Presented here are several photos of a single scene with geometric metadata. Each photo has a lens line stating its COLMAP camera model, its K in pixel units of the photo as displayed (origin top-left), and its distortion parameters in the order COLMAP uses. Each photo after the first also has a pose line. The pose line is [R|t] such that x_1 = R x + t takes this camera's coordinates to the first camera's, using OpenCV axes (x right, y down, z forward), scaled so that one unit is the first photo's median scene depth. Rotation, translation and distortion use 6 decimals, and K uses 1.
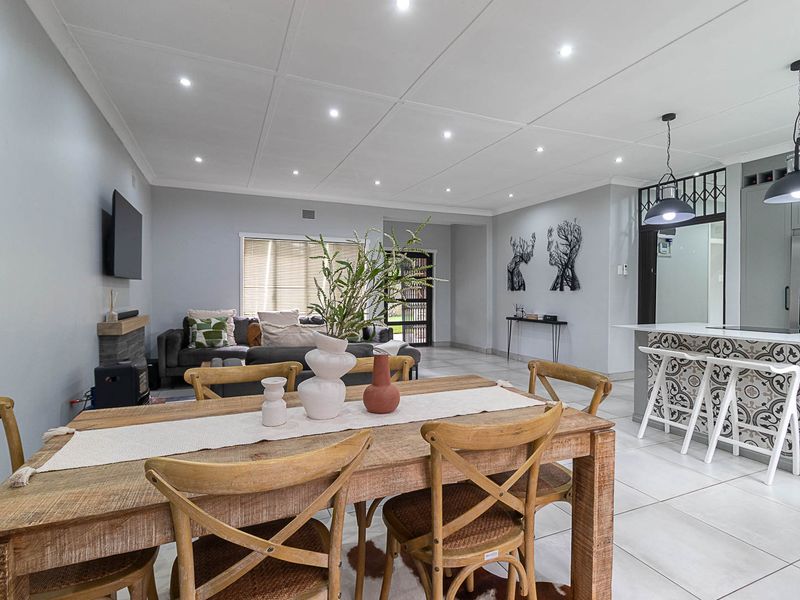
lens RADIAL K [[414.8, 0, 400.4], [0, 414.8, 296.0], [0, 0, 1]] dist [0.000448, -0.000103]
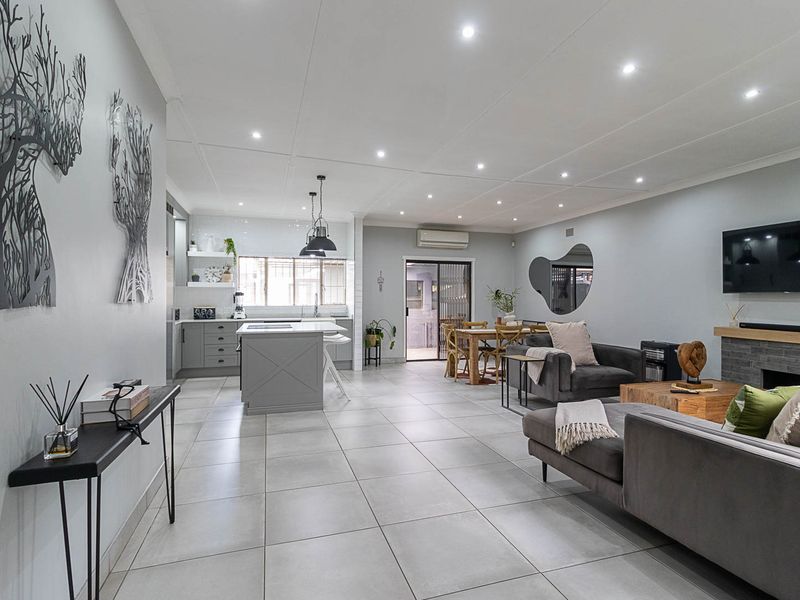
lens RADIAL K [[414.8, 0, 400.4], [0, 414.8, 296.0], [0, 0, 1]] dist [0.000448, -0.000103]
pose [[-0.994722, -0.005494, 0.102457, 0.149602], [-0.005046, 0.999977, 0.004635, -0.025276], [-0.102480, 0.004094, -0.994727, 1.527317]]
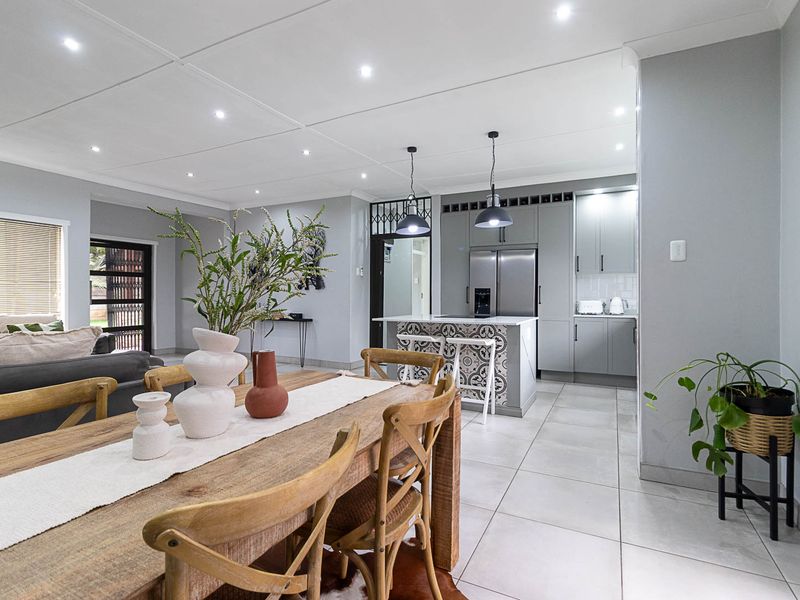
lens RADIAL K [[414.8, 0, 400.4], [0, 414.8, 296.0], [0, 0, 1]] dist [0.000448, -0.000103]
pose [[0.773236, -0.003504, 0.634108, -0.111833], [0.005481, 0.999984, -0.001158, 0.007117], [-0.634094, 0.004371, 0.773244, 0.038028]]
